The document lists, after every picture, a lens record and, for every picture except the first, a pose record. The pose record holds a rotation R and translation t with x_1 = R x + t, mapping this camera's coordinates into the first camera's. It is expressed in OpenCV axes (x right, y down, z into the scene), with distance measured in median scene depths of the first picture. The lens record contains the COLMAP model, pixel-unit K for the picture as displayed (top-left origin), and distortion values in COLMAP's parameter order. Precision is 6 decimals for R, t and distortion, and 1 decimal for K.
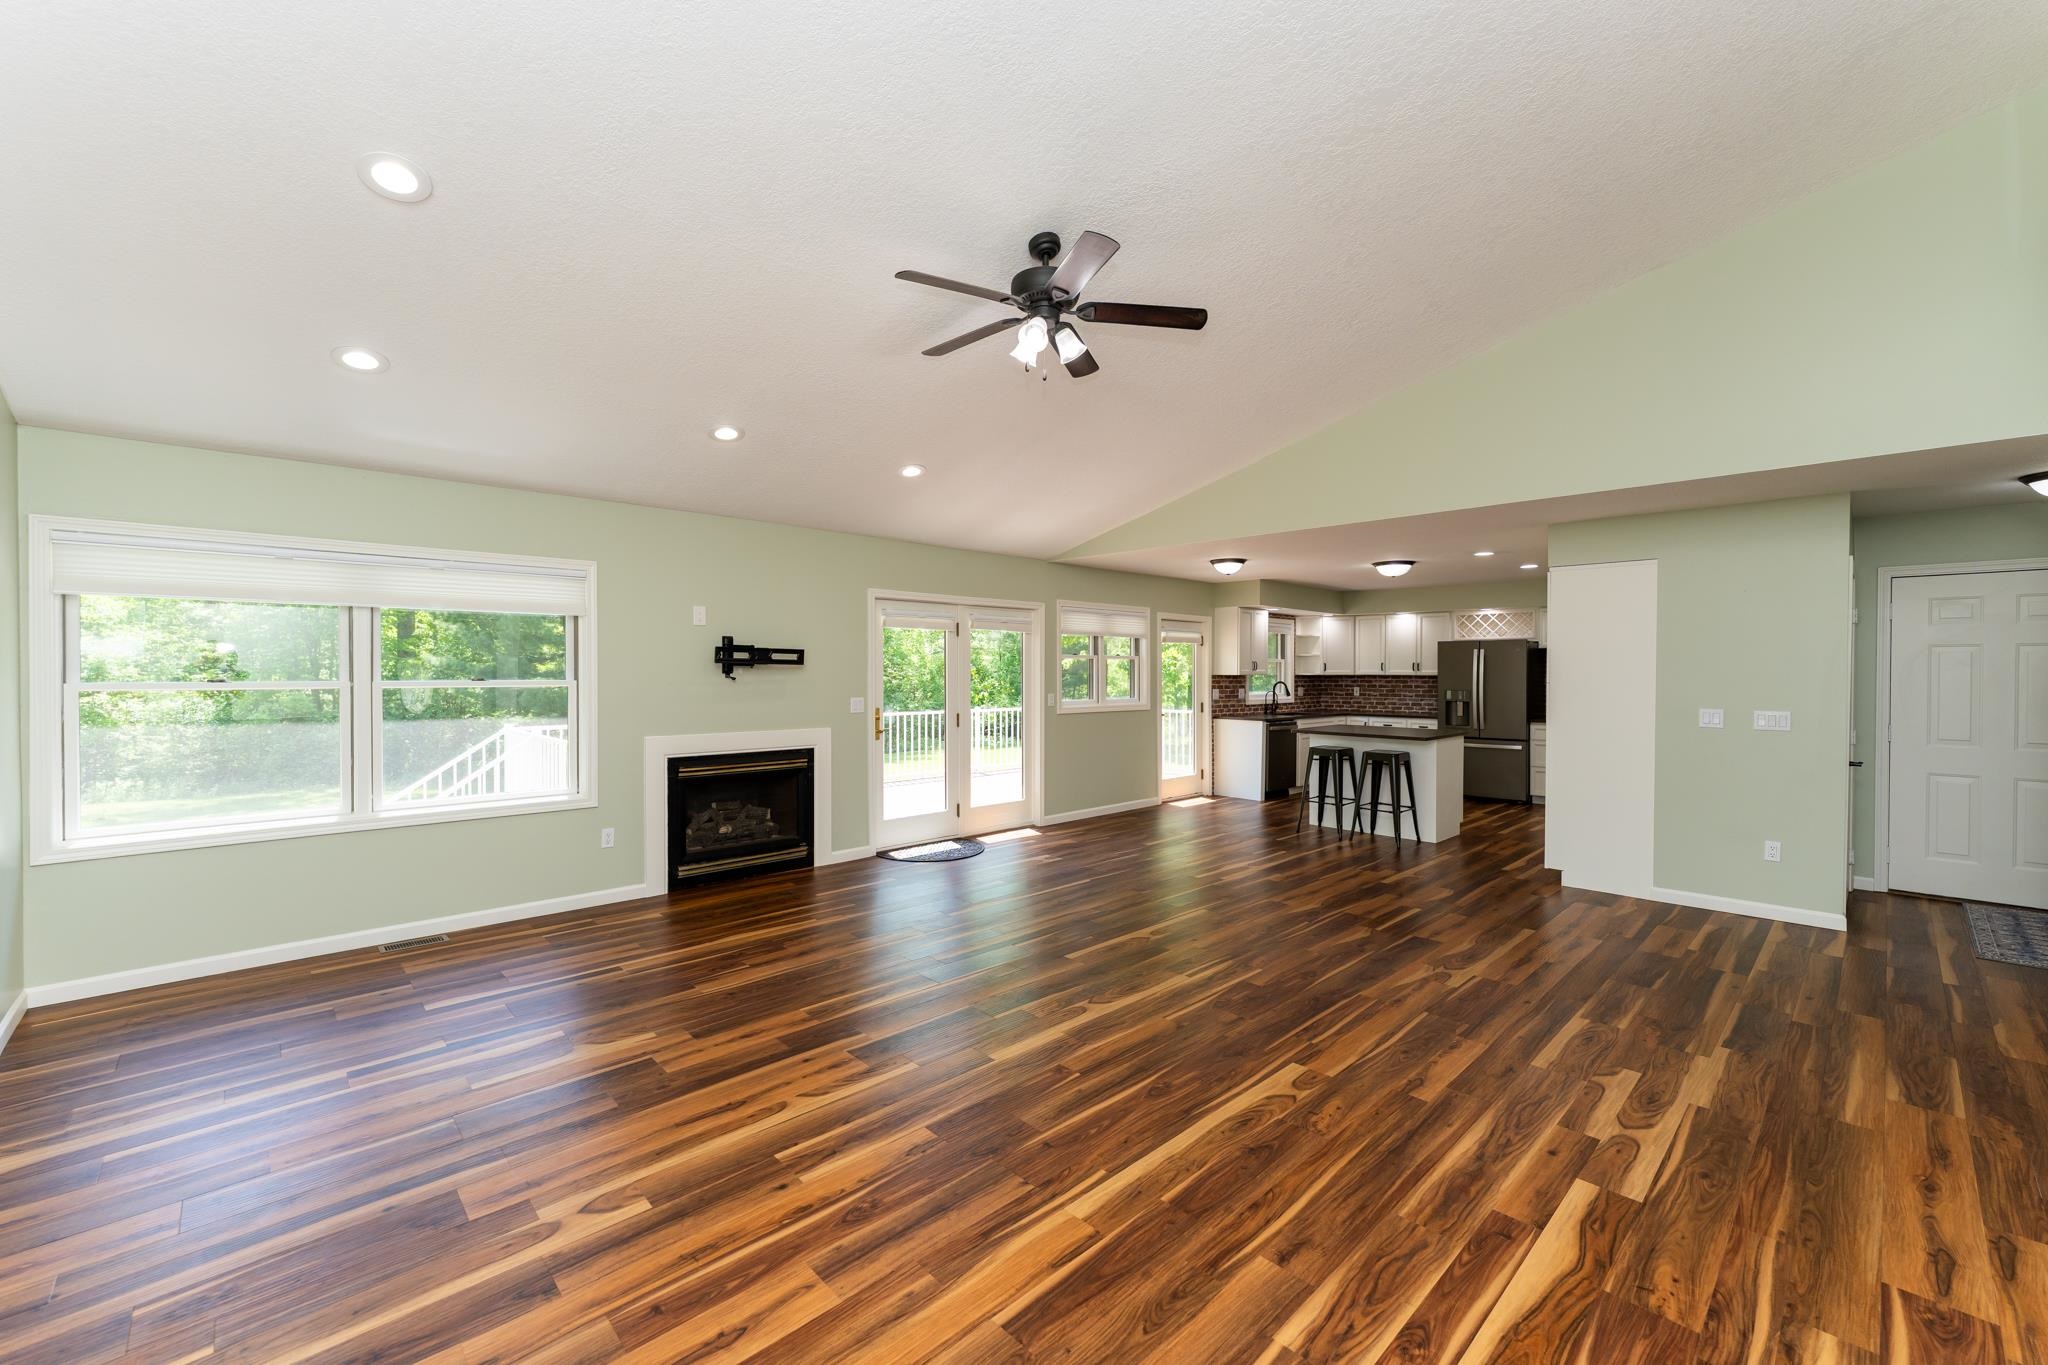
lens RADIAL K [[827.3, 0, 1020.4], [0, 827.3, 675.9], [0, 0, 1]] dist [-0.001154, 0.000073]
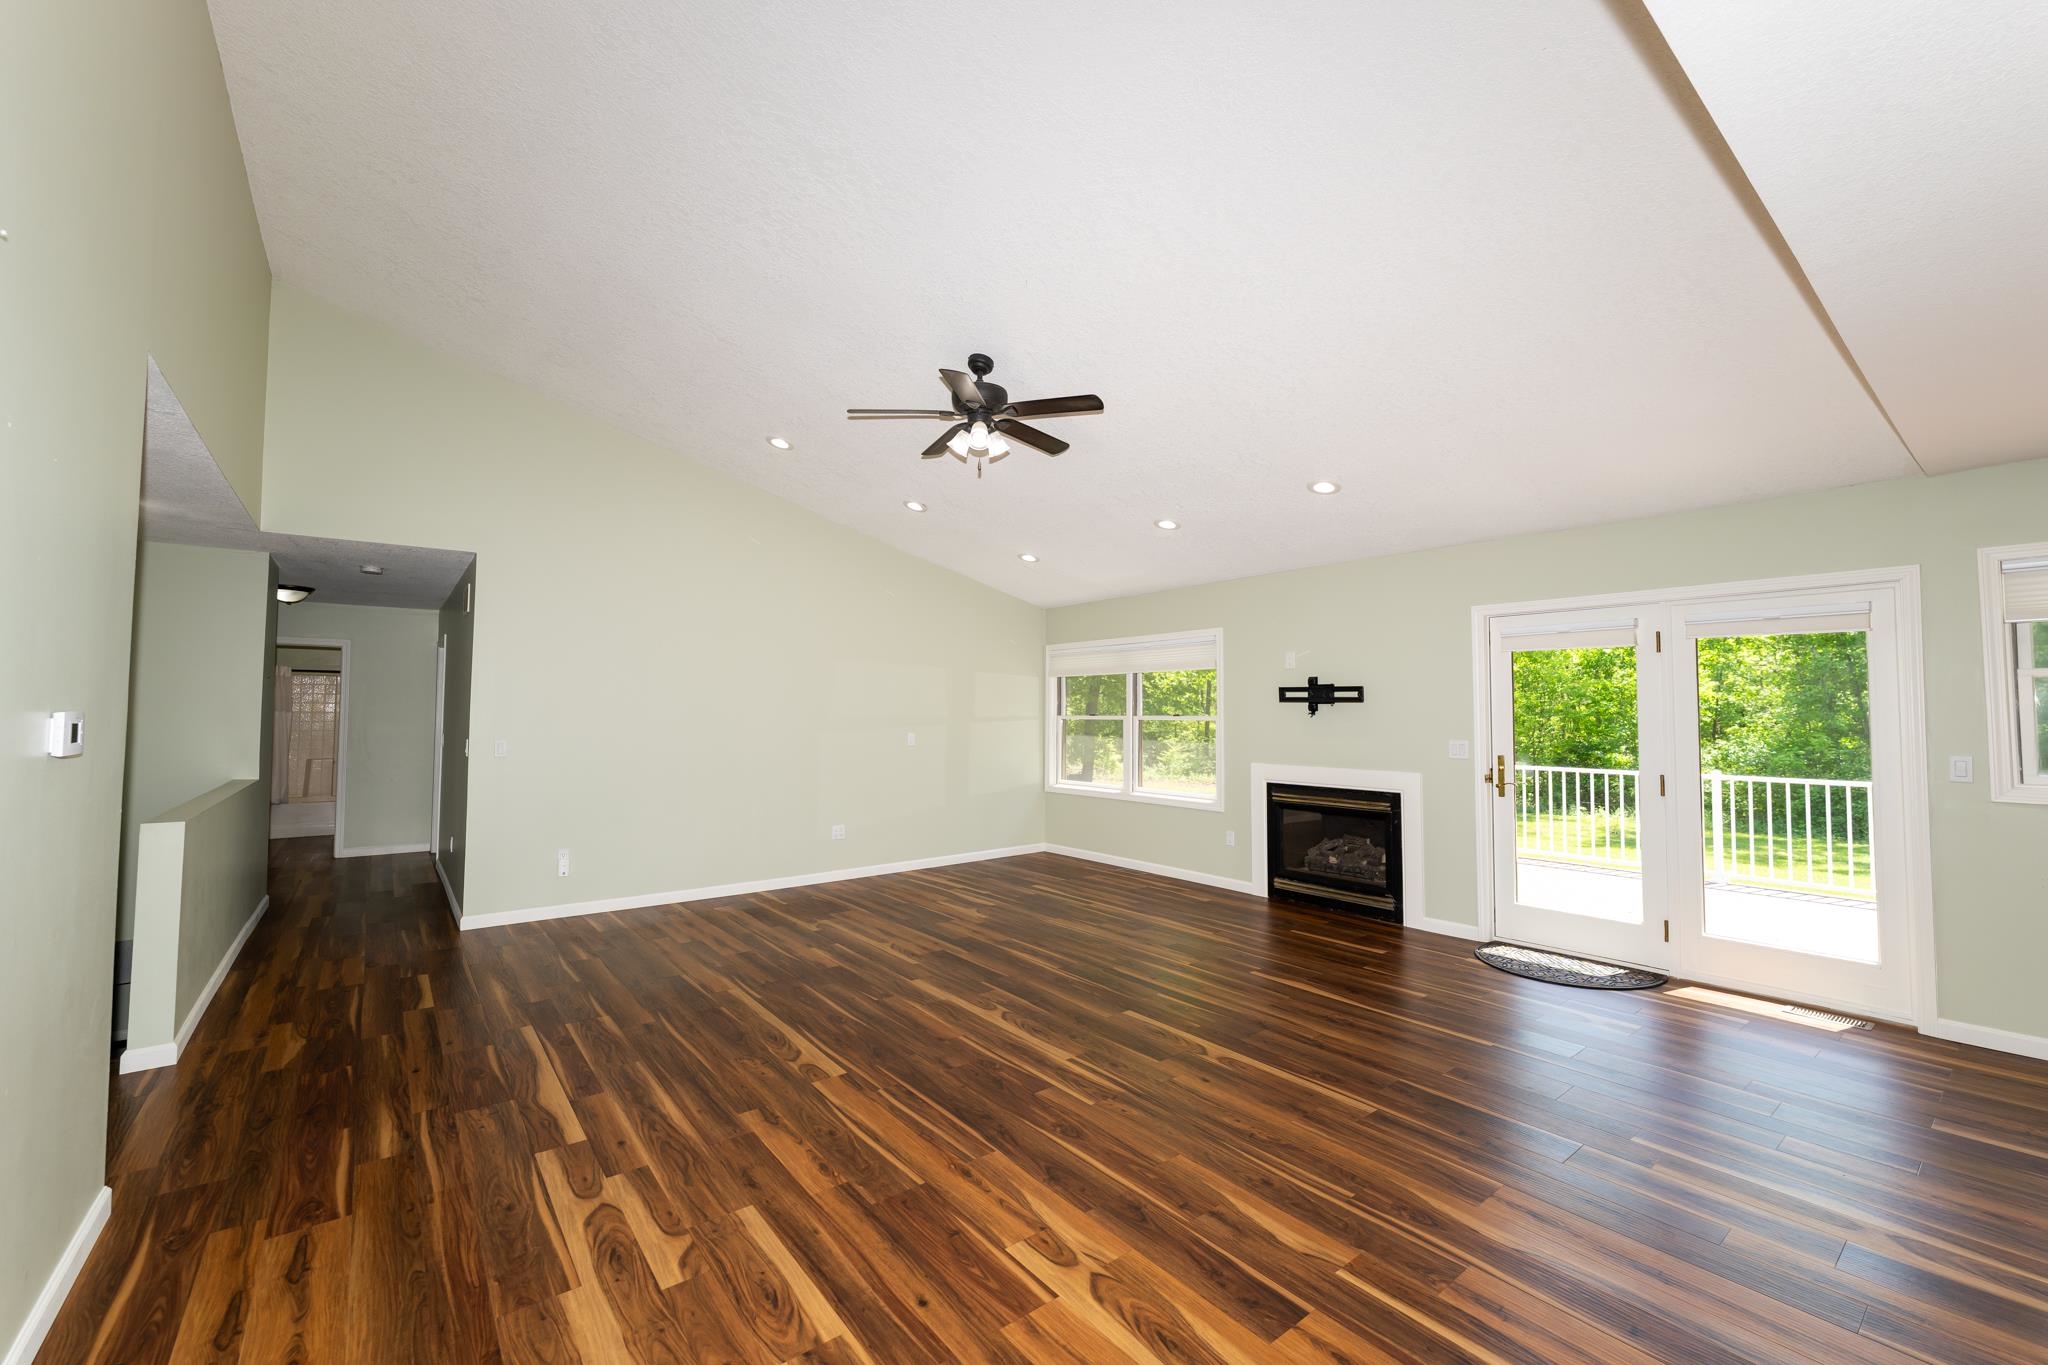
lens RADIAL K [[827.3, 0, 1020.1], [0, 827.3, 682.9], [0, 0, 1]] dist [-0.001154, 0.000073]
pose [[-0.096523, -0.037588, -0.994621, 1.298768], [-0.008793, 0.999280, -0.036911, 0.005795], [0.995292, 0.005183, -0.096784, 1.242728]]
